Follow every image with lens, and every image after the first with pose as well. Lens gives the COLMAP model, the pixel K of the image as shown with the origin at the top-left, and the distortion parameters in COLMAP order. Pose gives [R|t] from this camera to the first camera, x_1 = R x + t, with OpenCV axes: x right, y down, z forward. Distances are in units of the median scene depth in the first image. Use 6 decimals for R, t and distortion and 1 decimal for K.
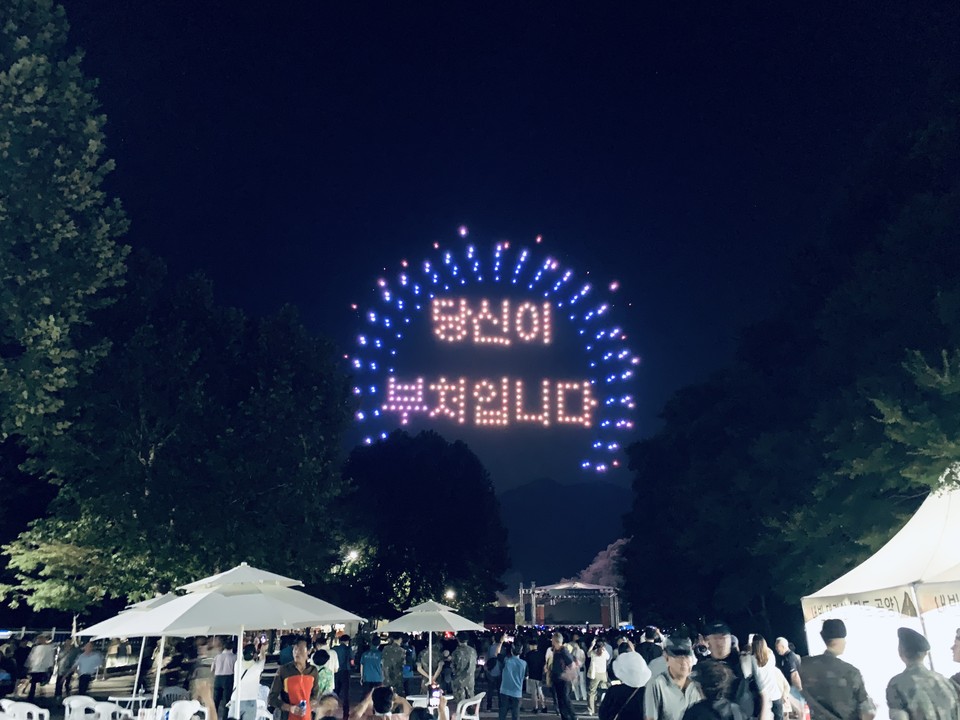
lens RADIAL K [[756.9, 0, 480.0], [0, 756.9, 360.0], [0, 0, 1]] dist [0.006252, 0.000898]
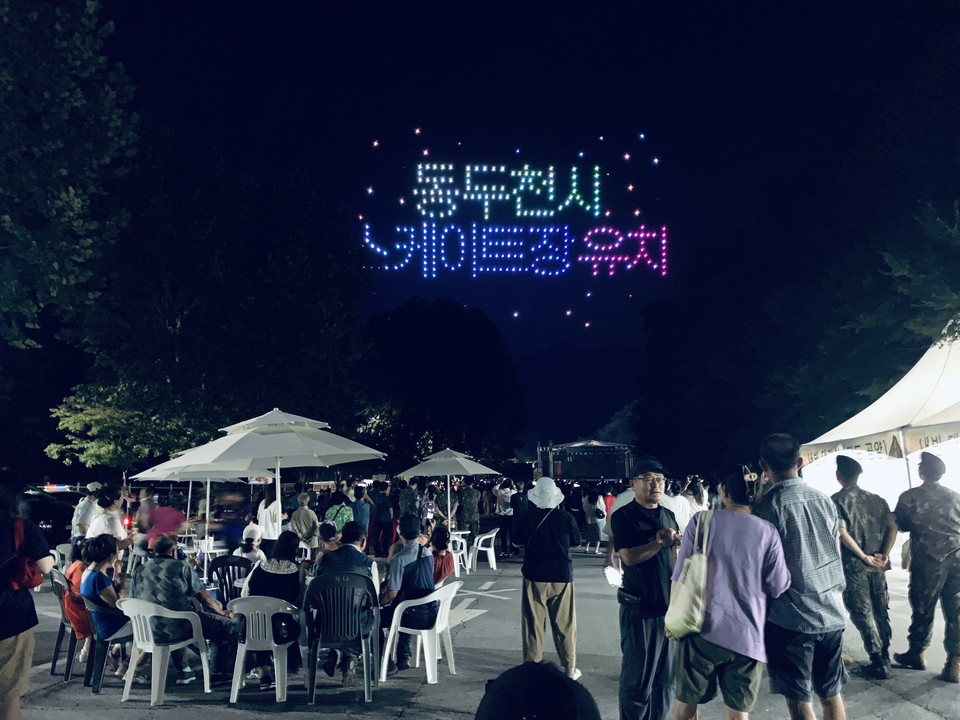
lens RADIAL K [[757.5, 0, 468.6], [0, 757.5, 374.3], [0, 0, 1]] dist [0.005212, -0.003643]
pose [[0.999098, -0.014401, -0.039958, 0.006060], [0.021899, 0.980739, 0.194090, 0.001664], [0.036393, -0.194790, 0.980170, -0.025059]]
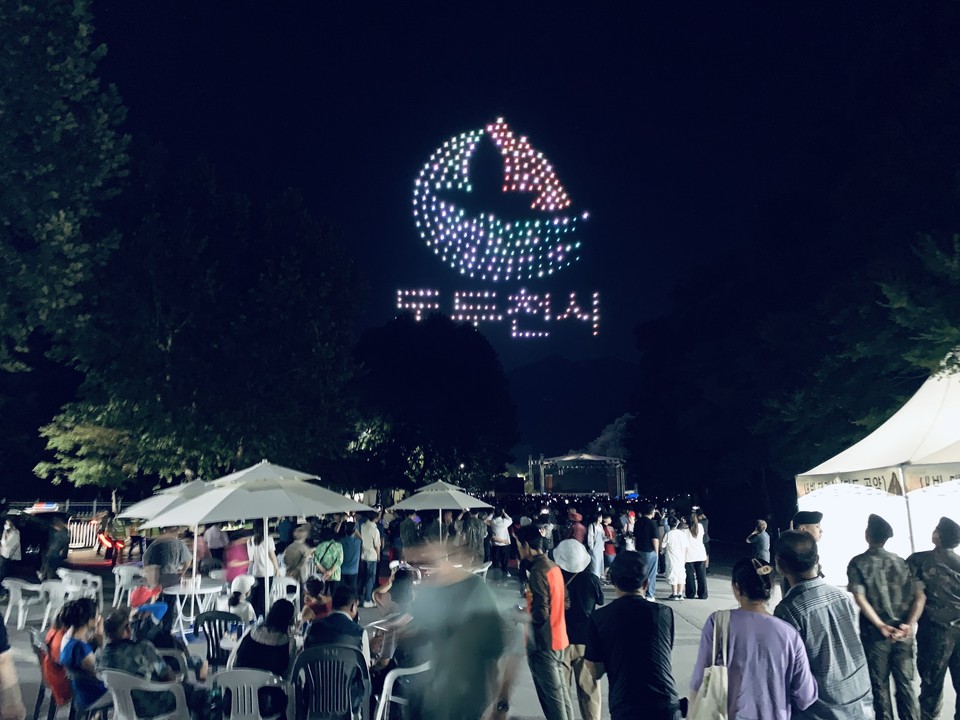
lens RADIAL K [[756.6, 0, 460.0], [0, 756.6, 377.6], [0, 0, 1]] dist [0.007120, -0.008321]
pose [[0.999158, -0.009776, -0.039853, 0.004542], [0.016939, 0.982858, 0.183584, -0.013757], [0.037375, -0.184104, 0.982196, -0.012681]]
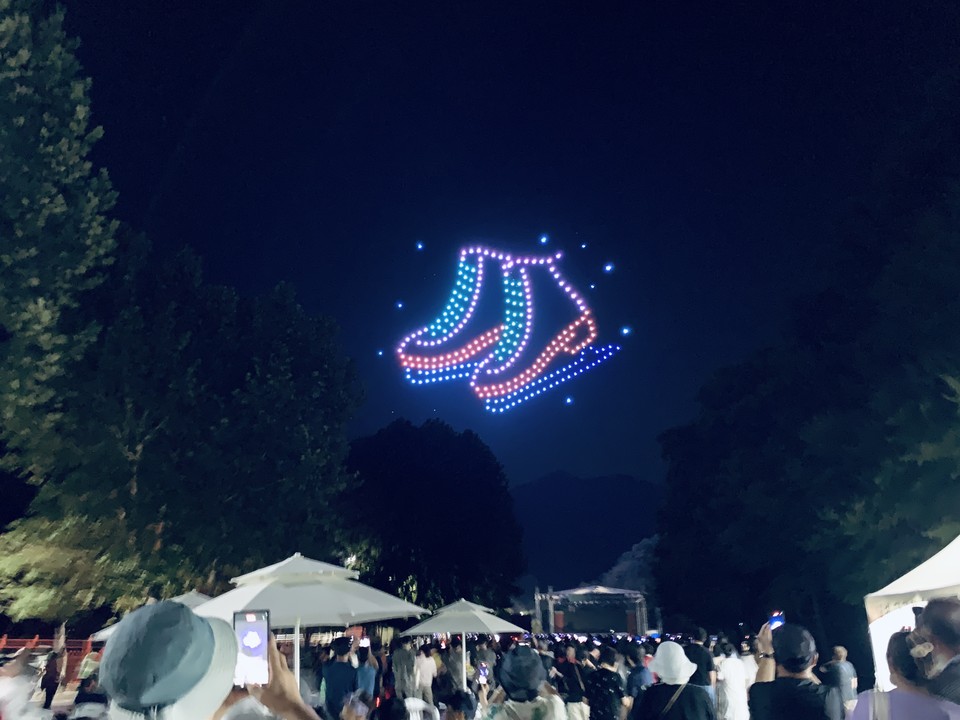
lens RADIAL K [[845.5, 0, 468.3], [0, 845.5, 349.8], [0, 0, 1]] dist [0.012720, -0.004538]
pose [[0.999693, -0.014160, -0.020337, -0.021016], [0.014387, 0.999836, 0.011032, 0.000437], [0.020177, -0.011321, 0.999732, -0.018381]]
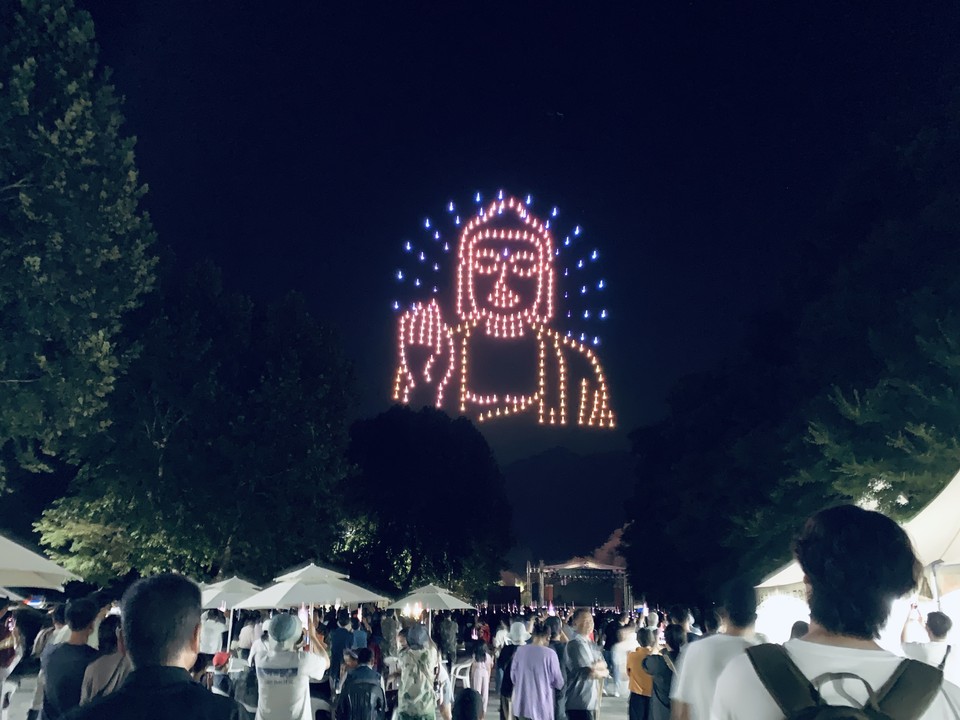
lens RADIAL K [[844.7, 0, 474.9], [0, 844.7, 370.3], [0, 0, 1]] dist [0.014773, -0.008185]
pose [[0.999737, 0.015082, -0.017282, 0.016120], [-0.013898, 0.997678, 0.066669, -0.077481], [0.018247, -0.066411, 0.997625, -0.220048]]
